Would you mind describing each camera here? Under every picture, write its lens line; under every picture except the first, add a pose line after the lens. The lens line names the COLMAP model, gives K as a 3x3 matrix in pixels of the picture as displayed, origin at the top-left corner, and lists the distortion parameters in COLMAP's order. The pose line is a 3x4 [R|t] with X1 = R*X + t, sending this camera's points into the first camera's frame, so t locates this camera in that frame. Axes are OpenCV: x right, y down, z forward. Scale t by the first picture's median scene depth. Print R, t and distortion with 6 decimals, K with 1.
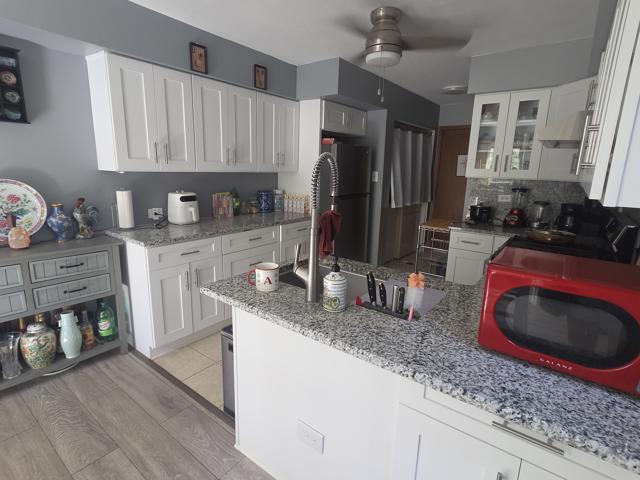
lens RADIAL K [[334.2, 0, 321.6], [0, 334.2, 239.1], [0, 0, 1]] dist [-0.003522, 0.002543]
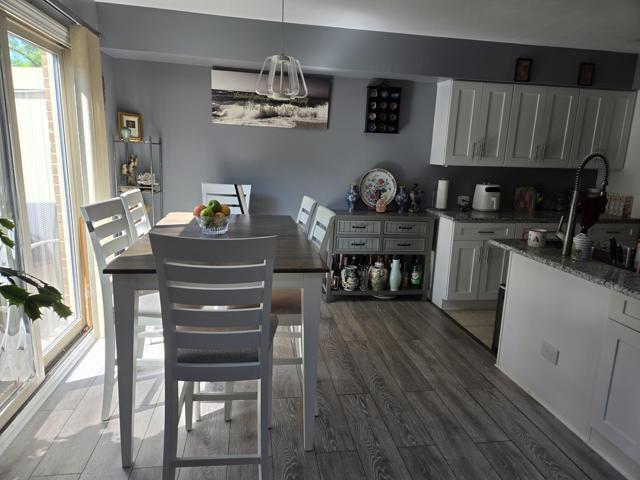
lens RADIAL K [[429.1, 0, 320.2], [0, 429.1, 242.1], [0, 0, 1]] dist [0.067530, -0.053822]
pose [[0.722869, 0.138314, -0.677000, 0.257552], [-0.160837, 0.986530, 0.029818, 0.133543], [0.672005, 0.087332, 0.735379, -0.599214]]
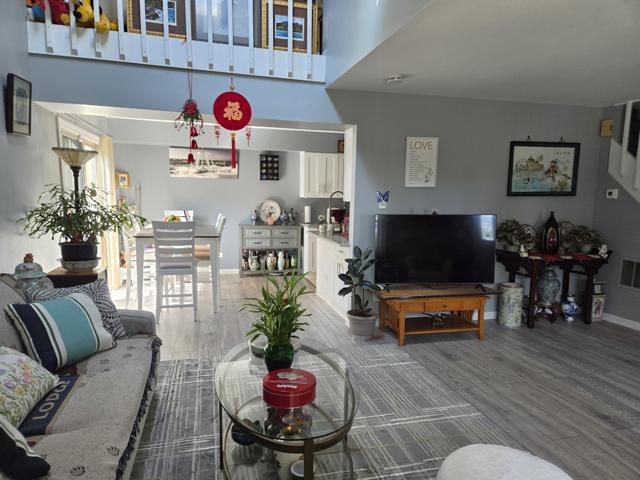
lens RADIAL K [[429.1, 0, 319.5], [0, 429.1, 251.0], [0, 0, 1]] dist [0.067530, -0.053822]
pose [[0.786496, 0.068923, -0.613737, 1.413750], [-0.121748, 0.991556, -0.044666, 0.307669], [0.605476, 0.109851, 0.788246, -1.347933]]
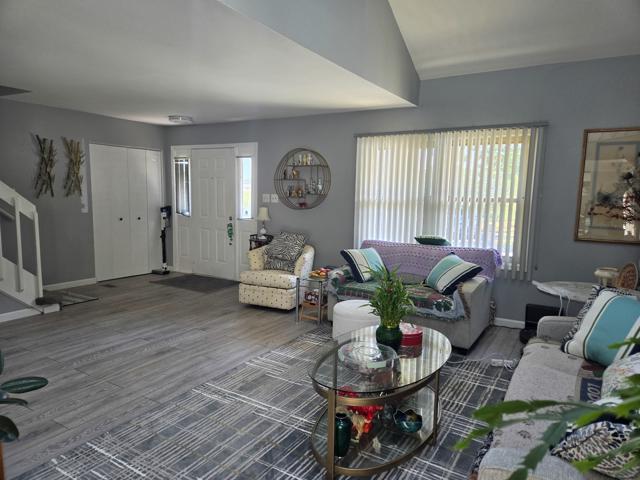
lens RADIAL K [[429.1, 0, 323.3], [0, 429.1, 246.6], [0, 0, 1]] dist [0.067530, -0.053822]
pose [[-0.102289, -0.158293, 0.982080, -0.236495], [0.185121, 0.966983, 0.175141, 0.064641], [-0.977378, 0.199719, -0.069609, -0.433875]]
